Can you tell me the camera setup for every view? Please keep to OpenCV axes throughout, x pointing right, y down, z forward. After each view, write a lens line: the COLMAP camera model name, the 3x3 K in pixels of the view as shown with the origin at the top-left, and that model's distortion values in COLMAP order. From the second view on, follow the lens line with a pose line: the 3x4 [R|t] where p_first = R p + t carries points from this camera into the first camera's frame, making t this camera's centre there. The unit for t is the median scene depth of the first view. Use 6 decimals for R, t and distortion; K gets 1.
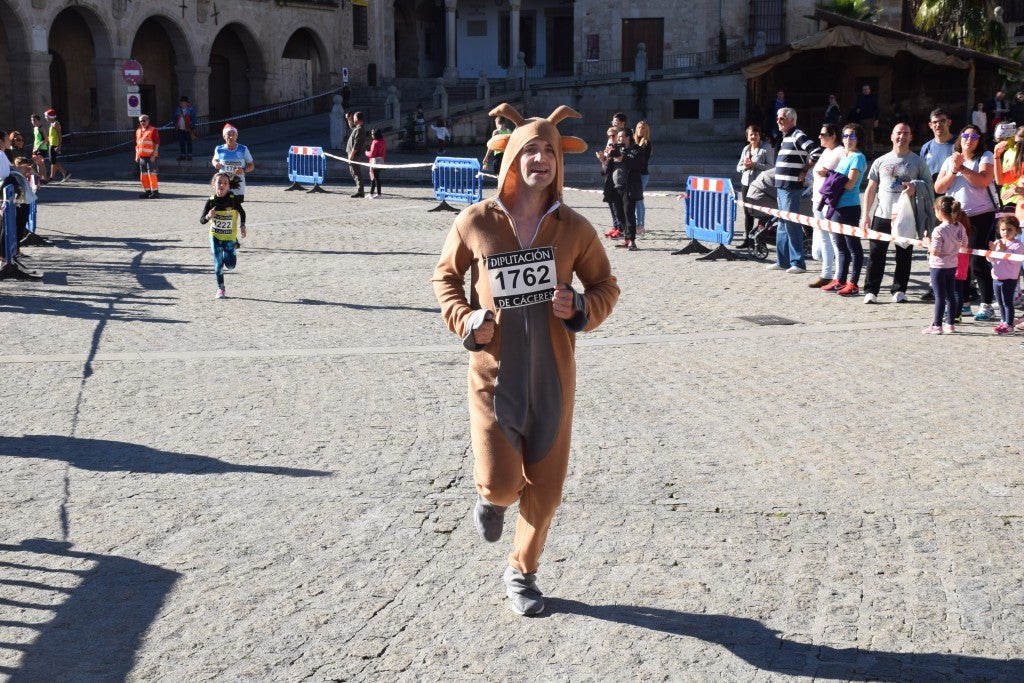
lens RADIAL K [[1701.6, 0, 509.8], [0, 1701.6, 345.4], [0, 0, 1]] dist [0.220039, 0.793483]
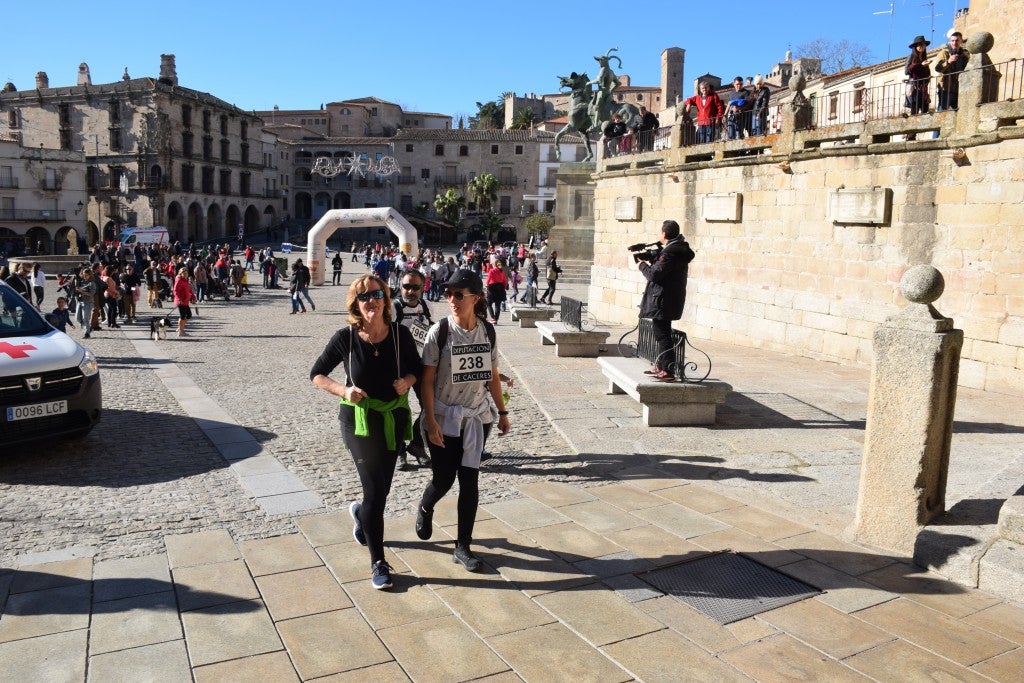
lens RADIAL K [[792.5, 0, 511.1], [0, 792.5, 341.4], [0, 0, 1]] dist [-0.151721, 0.098141]
pose [[0.973333, -0.007591, 0.229273, -0.019069], [0.003251, 0.999808, 0.019301, 0.097114], [-0.229375, -0.018041, 0.973171, -1.062925]]
